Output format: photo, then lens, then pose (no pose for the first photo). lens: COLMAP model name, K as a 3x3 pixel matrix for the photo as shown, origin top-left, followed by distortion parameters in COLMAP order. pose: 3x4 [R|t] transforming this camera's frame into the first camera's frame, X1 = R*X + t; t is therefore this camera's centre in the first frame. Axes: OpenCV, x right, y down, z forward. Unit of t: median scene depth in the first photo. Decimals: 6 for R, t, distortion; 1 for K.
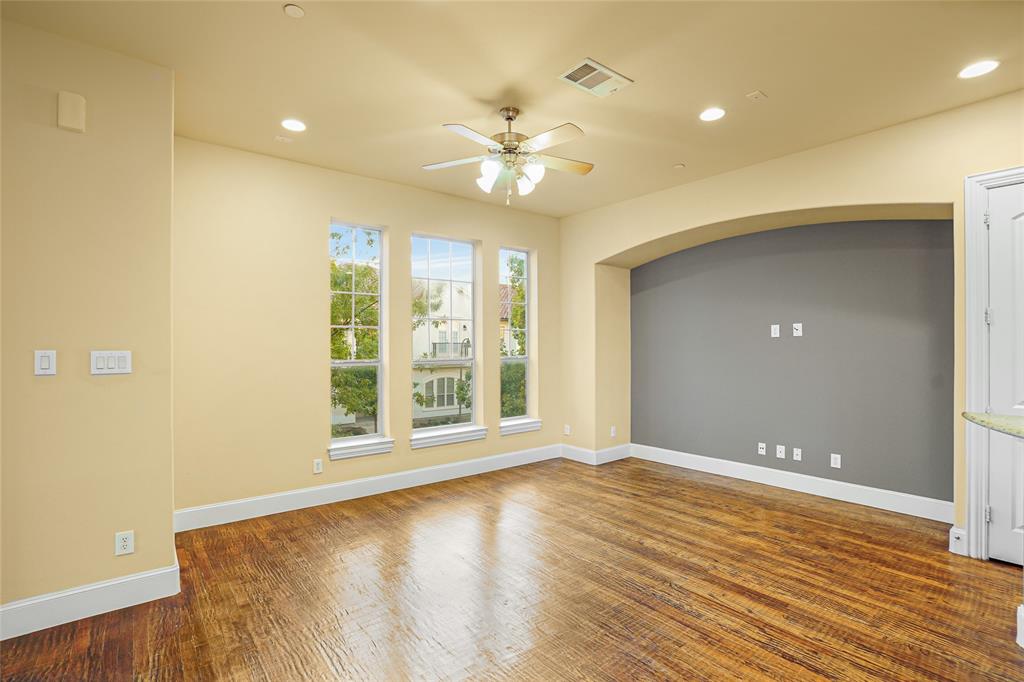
lens RADIAL K [[475.2, 0, 510.4], [0, 475.2, 346.3], [0, 0, 1]] dist [-0.053311, 0.016775]
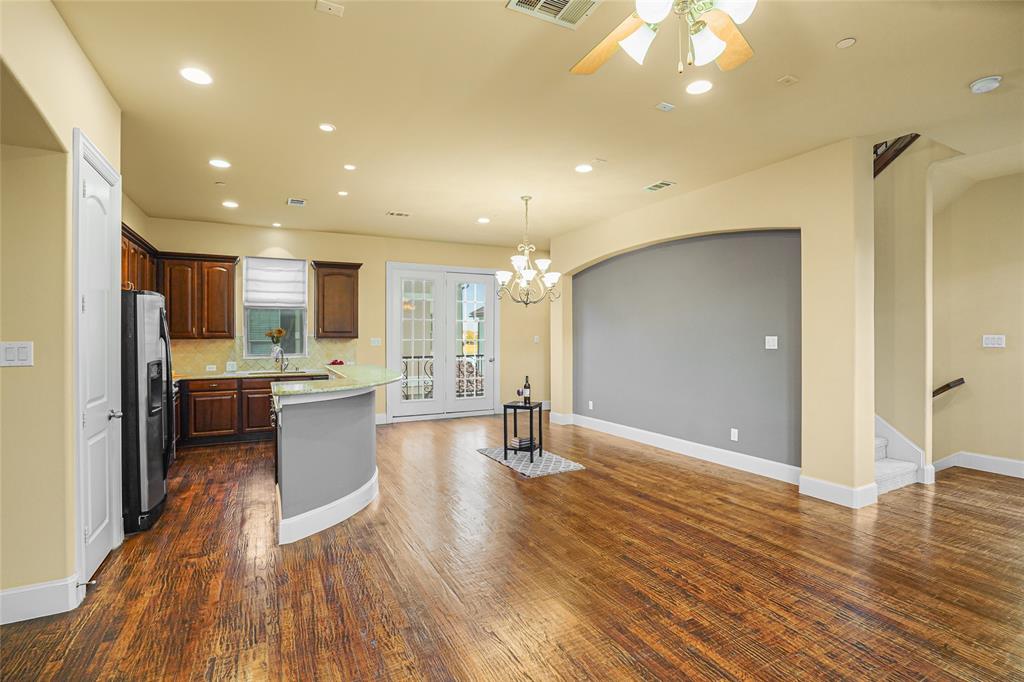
lens RADIAL K [[475.2, 0, 514.1], [0, 475.2, 340.3], [0, 0, 1]] dist [-0.053311, 0.016775]
pose [[-0.982553, 0.006210, 0.185877, 0.070797], [0.007492, 0.999953, 0.006195, 0.000327], [-0.185830, 0.007479, -0.982553, 1.189239]]
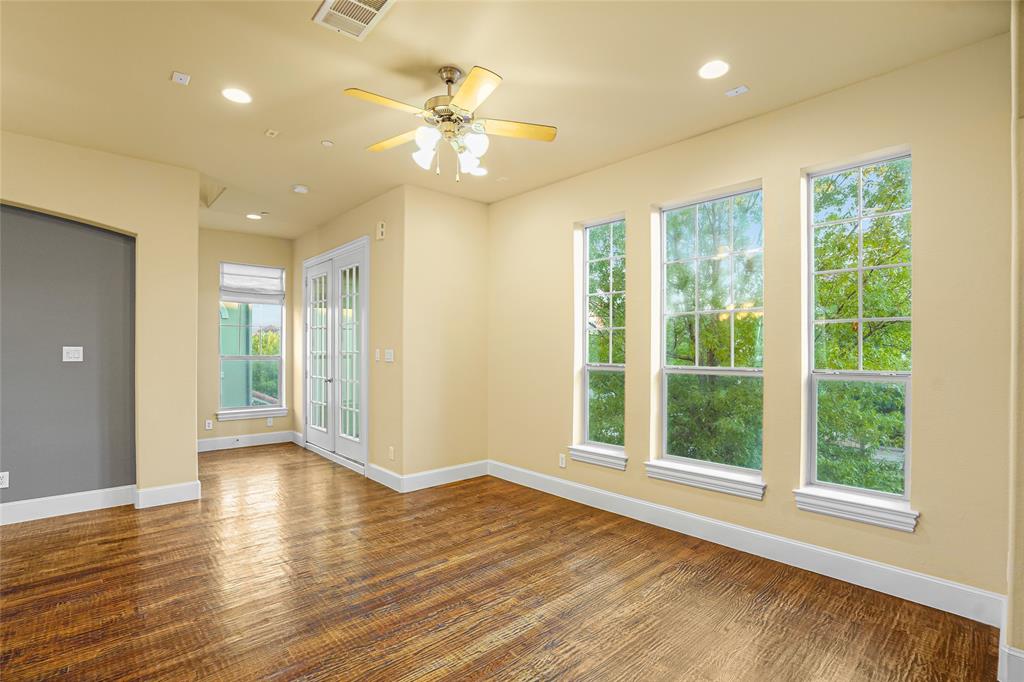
lens RADIAL K [[475.2, 0, 512.1], [0, 475.2, 354.4], [0, 0, 1]] dist [-0.053311, 0.016775]
pose [[0.071052, 0.013557, -0.997381, 0.654498], [-0.005798, 0.999896, 0.013178, 0.000125], [0.997456, 0.004846, 0.071123, 0.806758]]
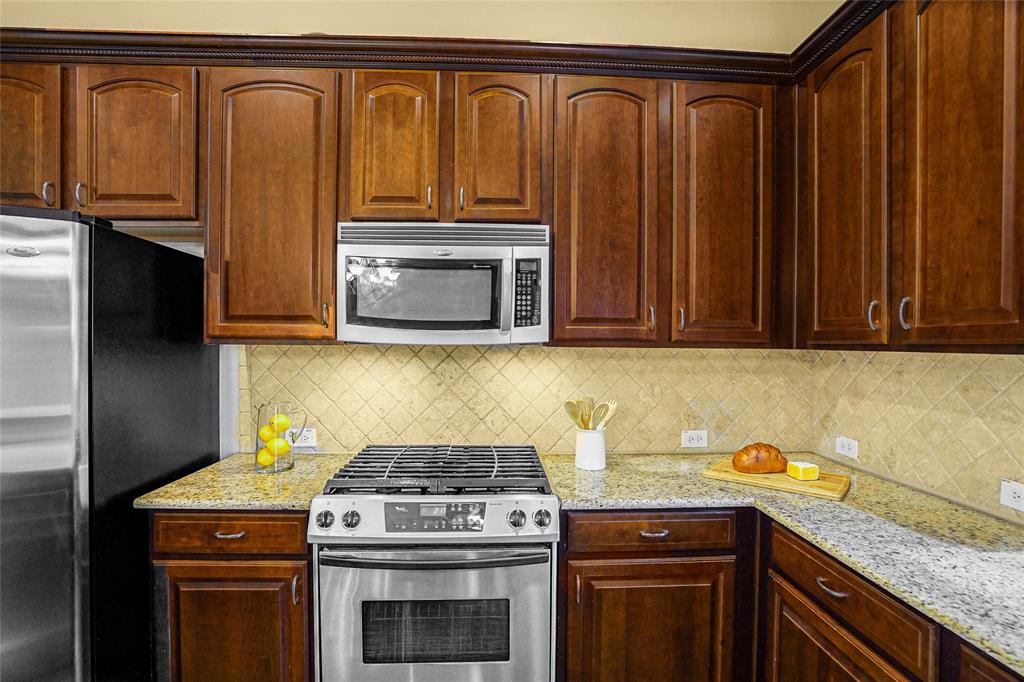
lens RADIAL K [[475.2, 0, 513.0], [0, 475.2, 347.8], [0, 0, 1]] dist [-0.053311, 0.016775]
pose [[0.584418, -0.000164, 0.811453, 0.903493], [-0.012946, 0.999871, 0.009526, -0.004471], [-0.811349, -0.016072, 0.584340, -0.038008]]
